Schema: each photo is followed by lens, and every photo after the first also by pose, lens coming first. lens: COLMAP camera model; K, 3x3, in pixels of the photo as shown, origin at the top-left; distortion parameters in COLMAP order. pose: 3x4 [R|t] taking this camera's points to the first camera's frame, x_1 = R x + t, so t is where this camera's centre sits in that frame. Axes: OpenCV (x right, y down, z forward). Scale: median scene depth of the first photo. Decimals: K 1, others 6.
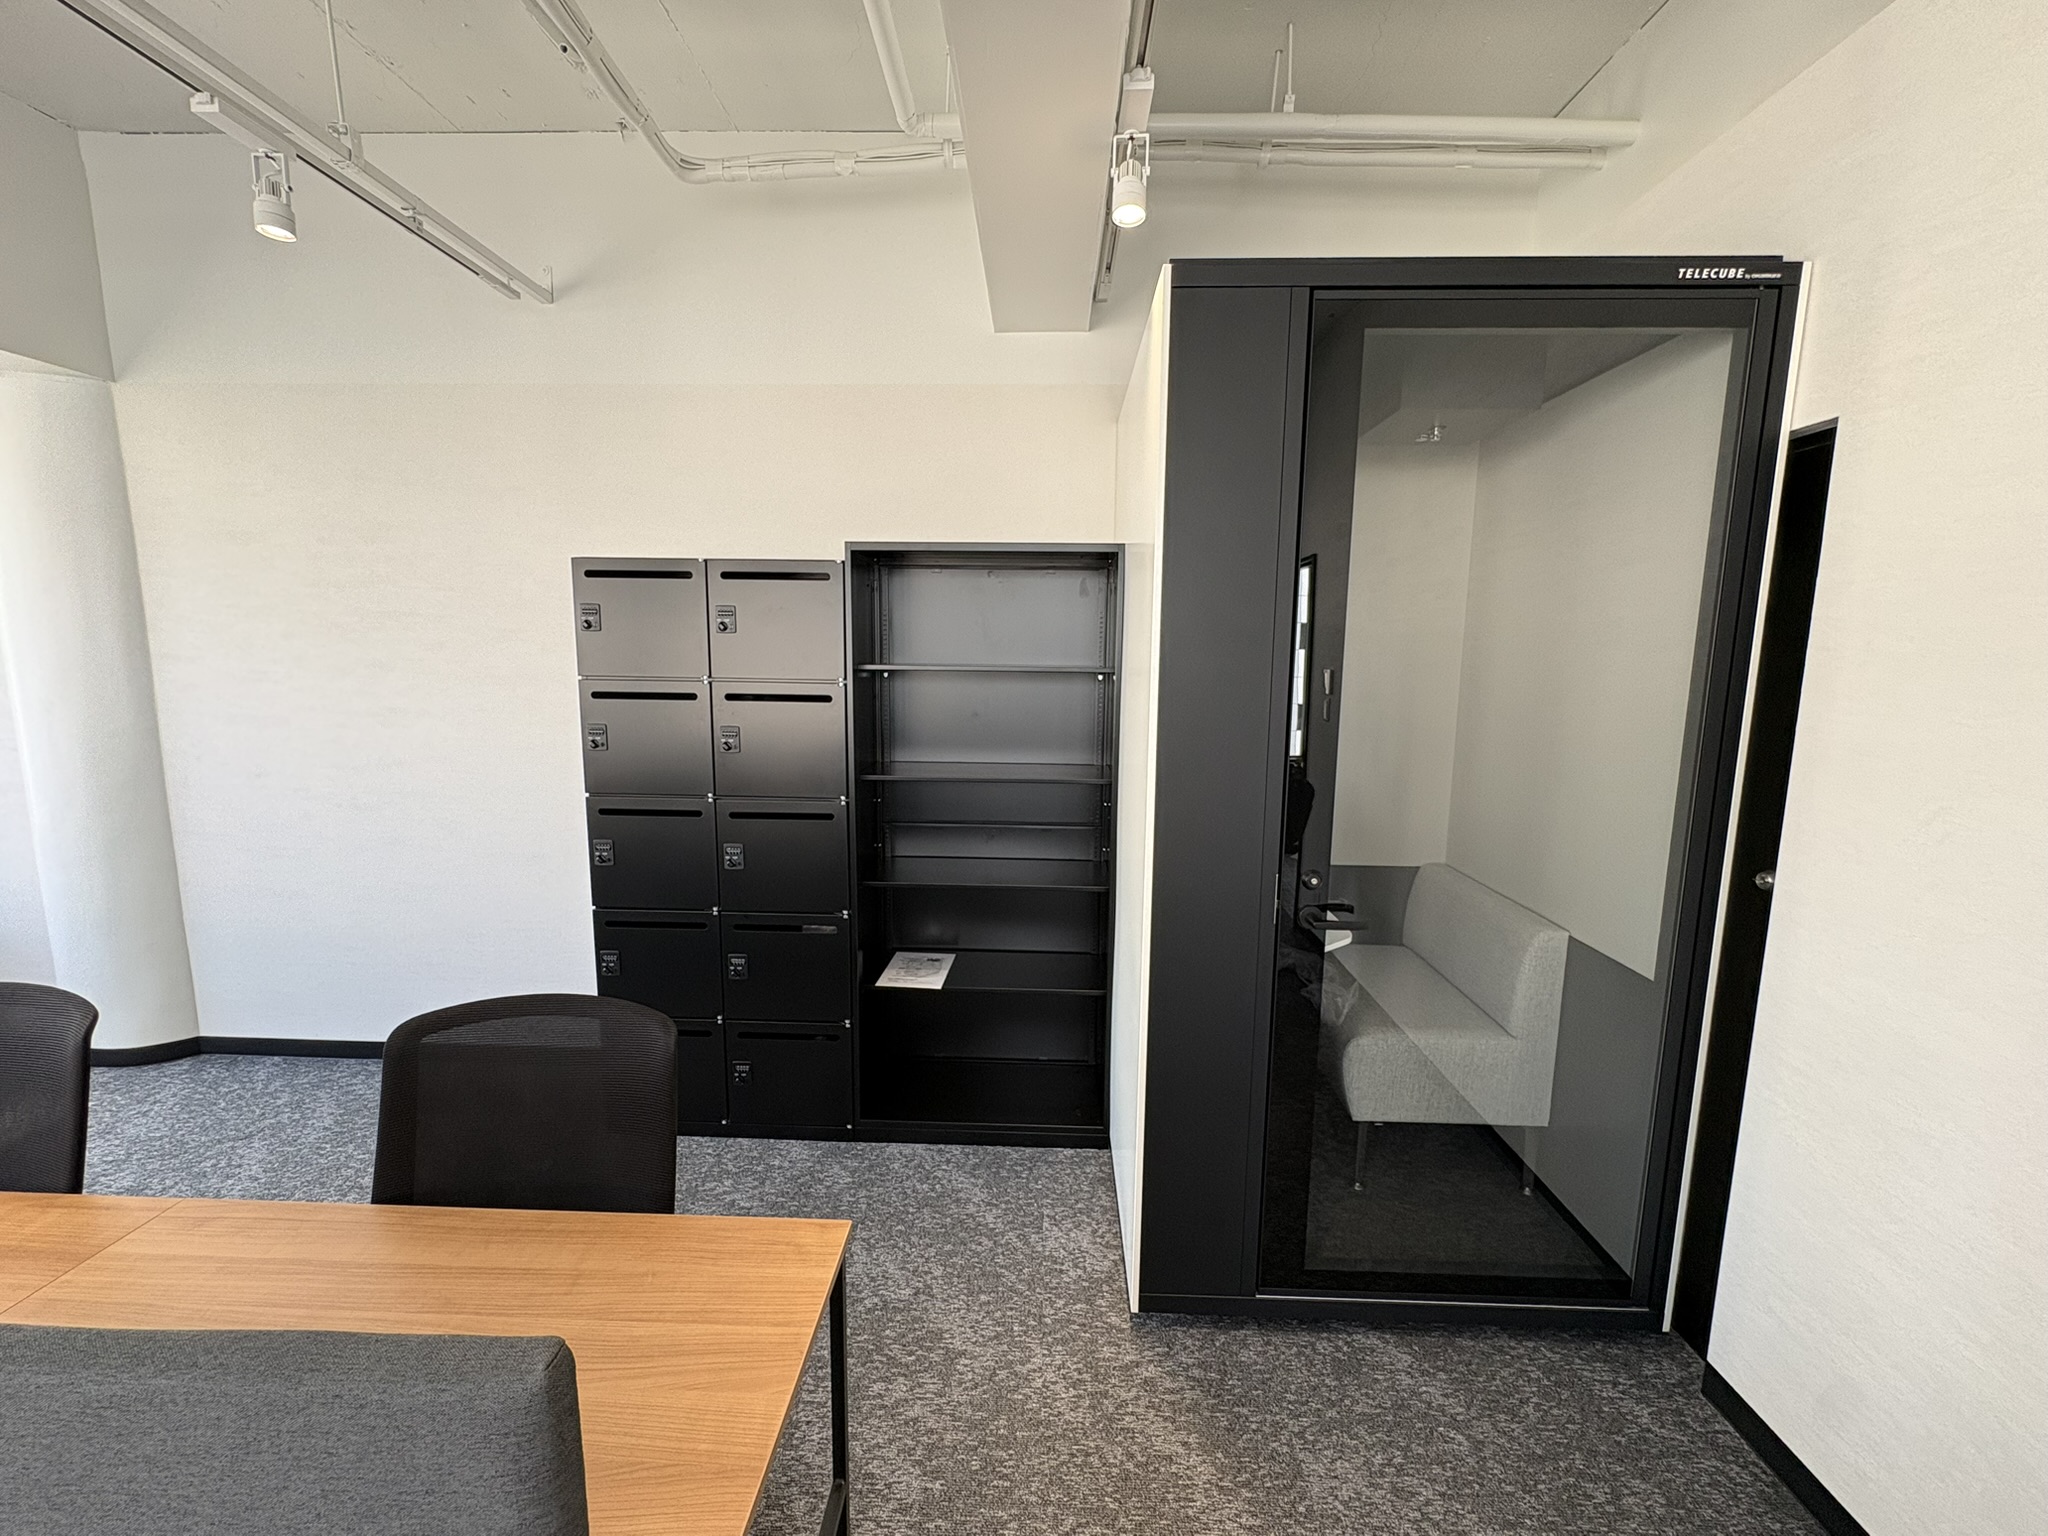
lens RADIAL K [[822.3, 0, 1016.6], [0, 822.3, 768.0], [0, 0, 1]] dist [-0.001949, -0.000479]
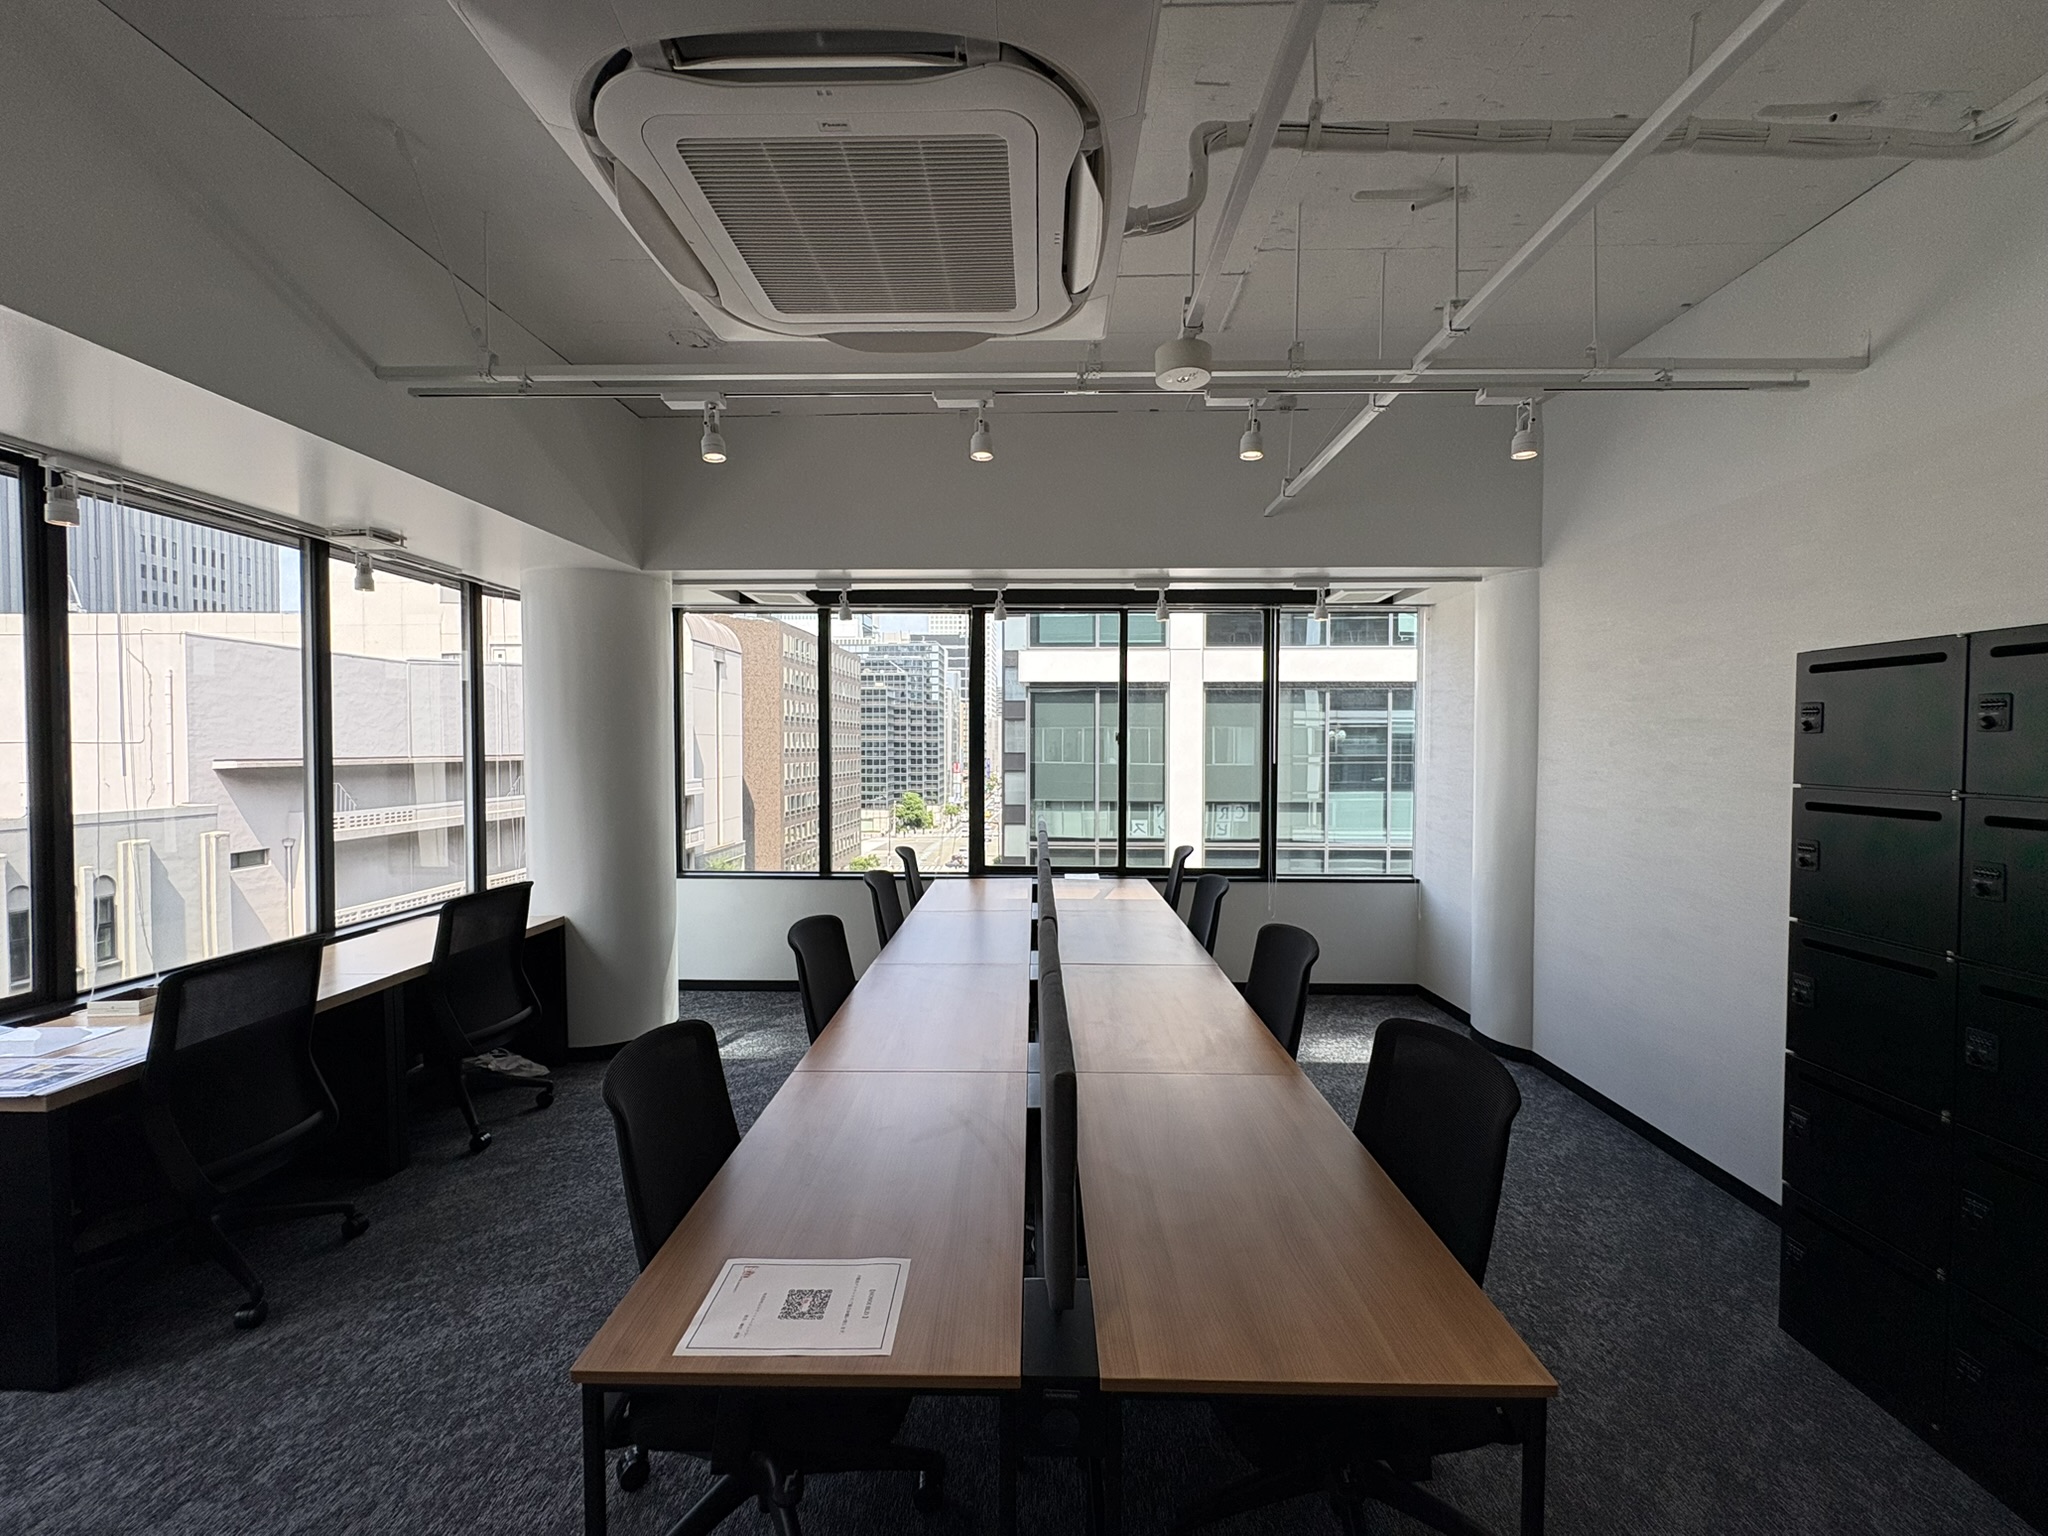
lens RADIAL K [[822.3, 0, 1033.5], [0, 822.3, 776.9], [0, 0, 1]] dist [-0.001949, -0.000479]
pose [[0.025510, 0.026666, -0.999319, 0.341873], [-0.141834, 0.989628, 0.022787, -0.023506], [0.989562, 0.141156, 0.029028, 0.160982]]
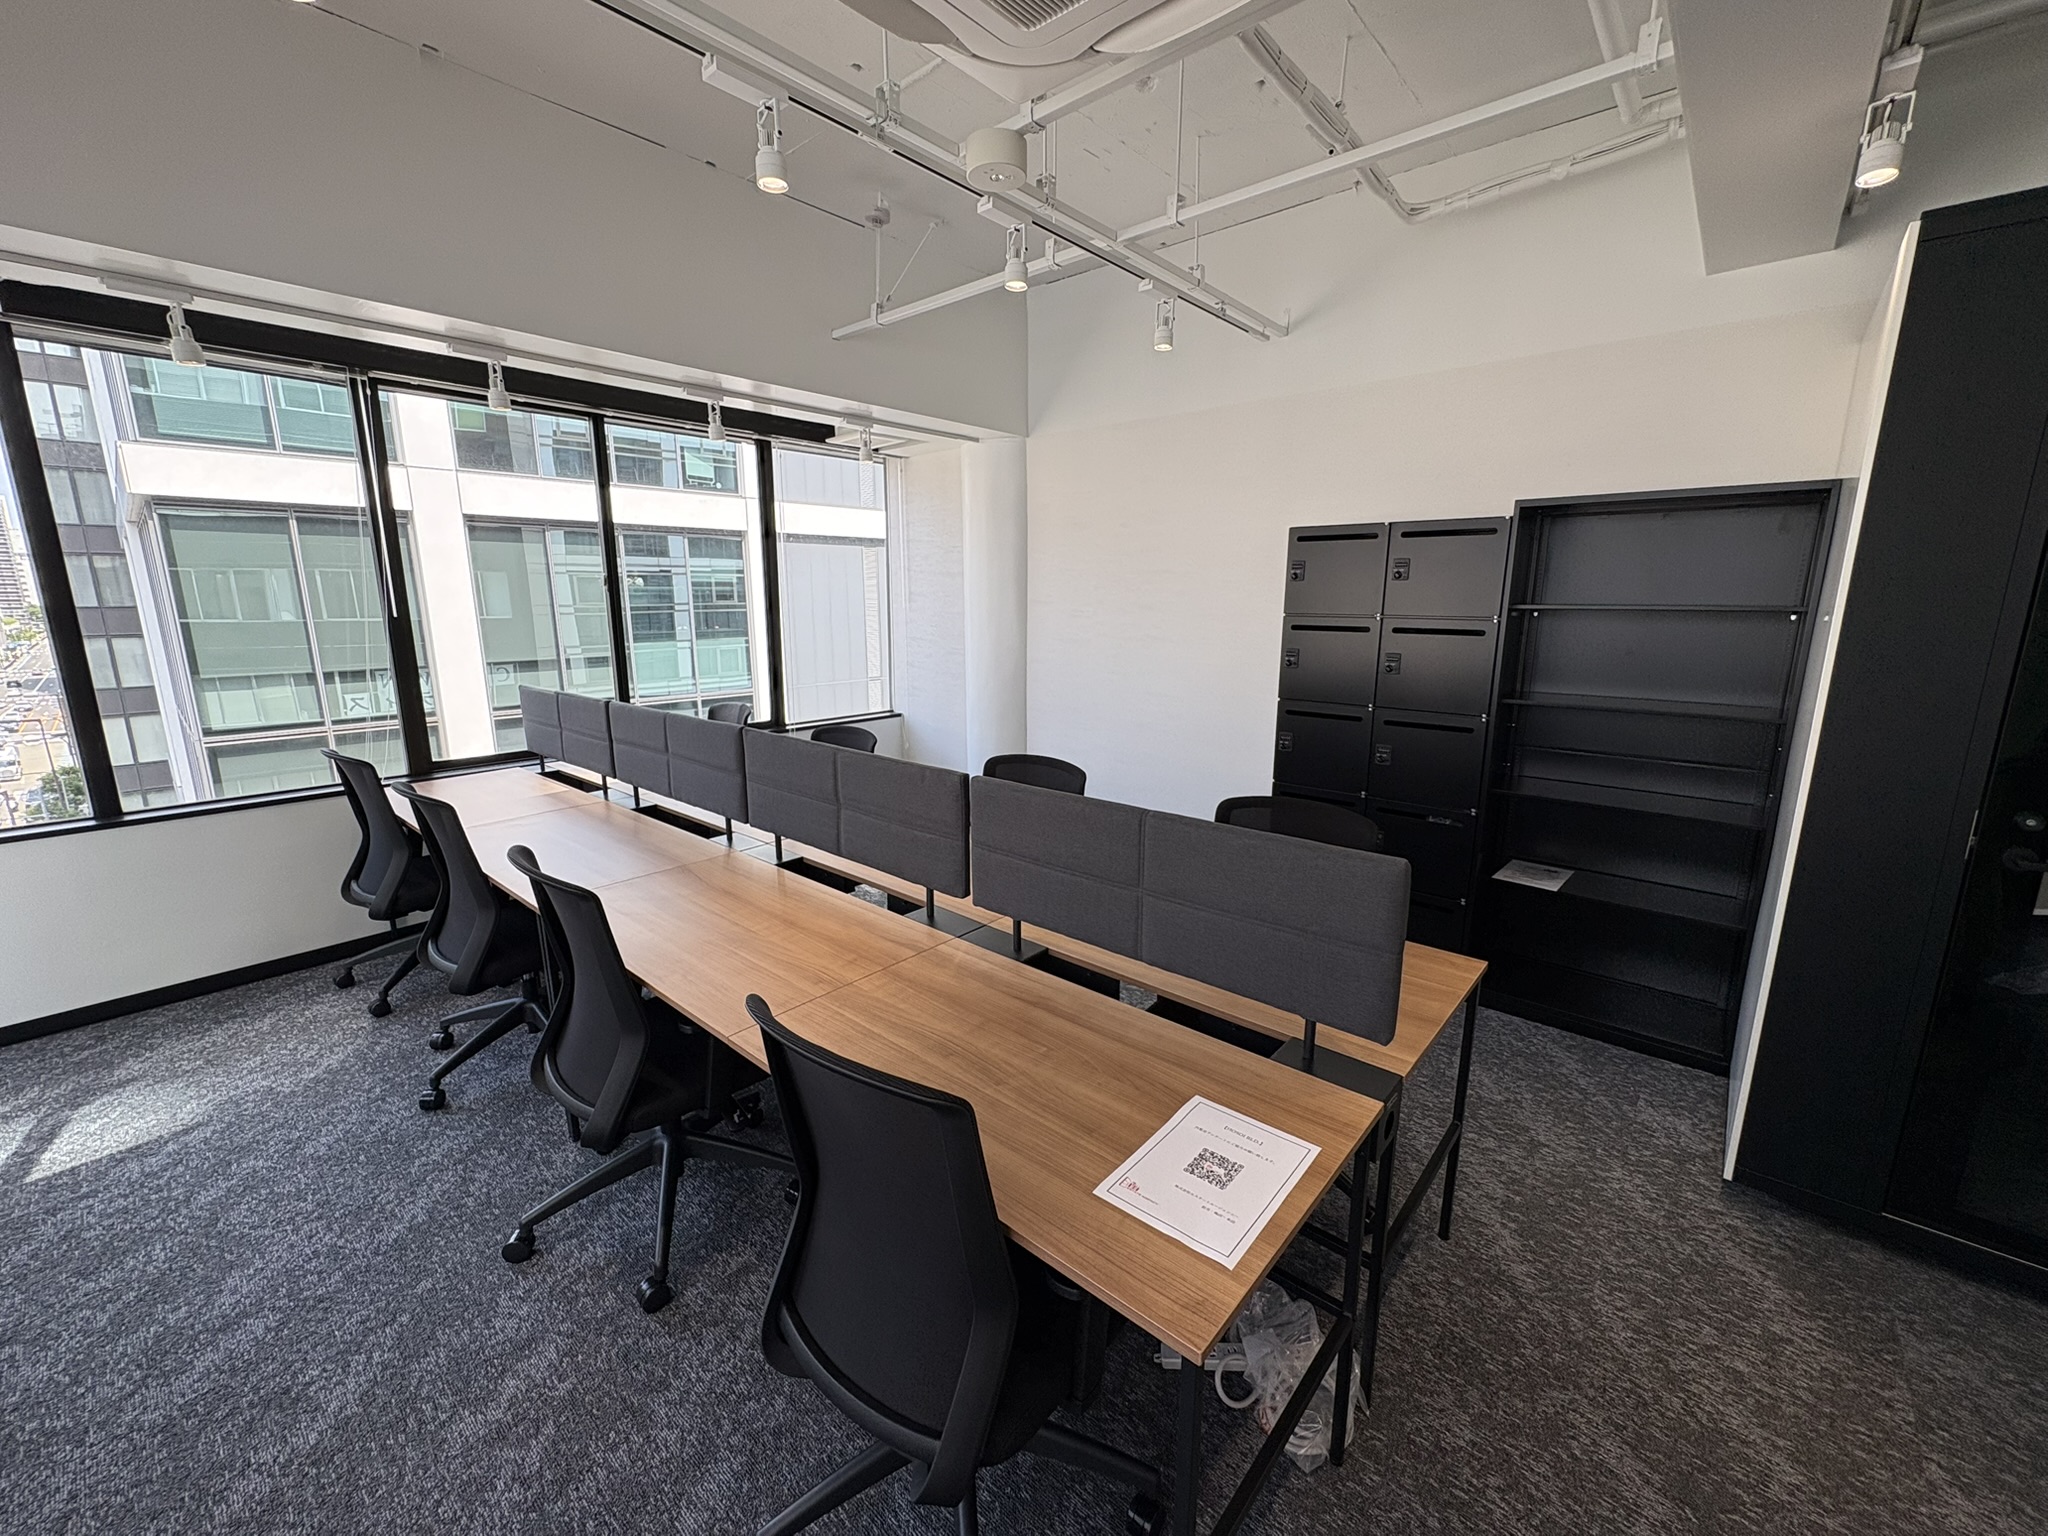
lens RADIAL K [[822.3, 0, 1016.2], [0, 822.3, 769.8], [0, 0, 1]] dist [-0.001949, -0.000479]
pose [[0.776374, 0.118551, -0.619023, 0.012380], [-0.078289, 0.992684, 0.091923, 0.060152], [0.625392, -0.022904, 0.779975, -0.390956]]
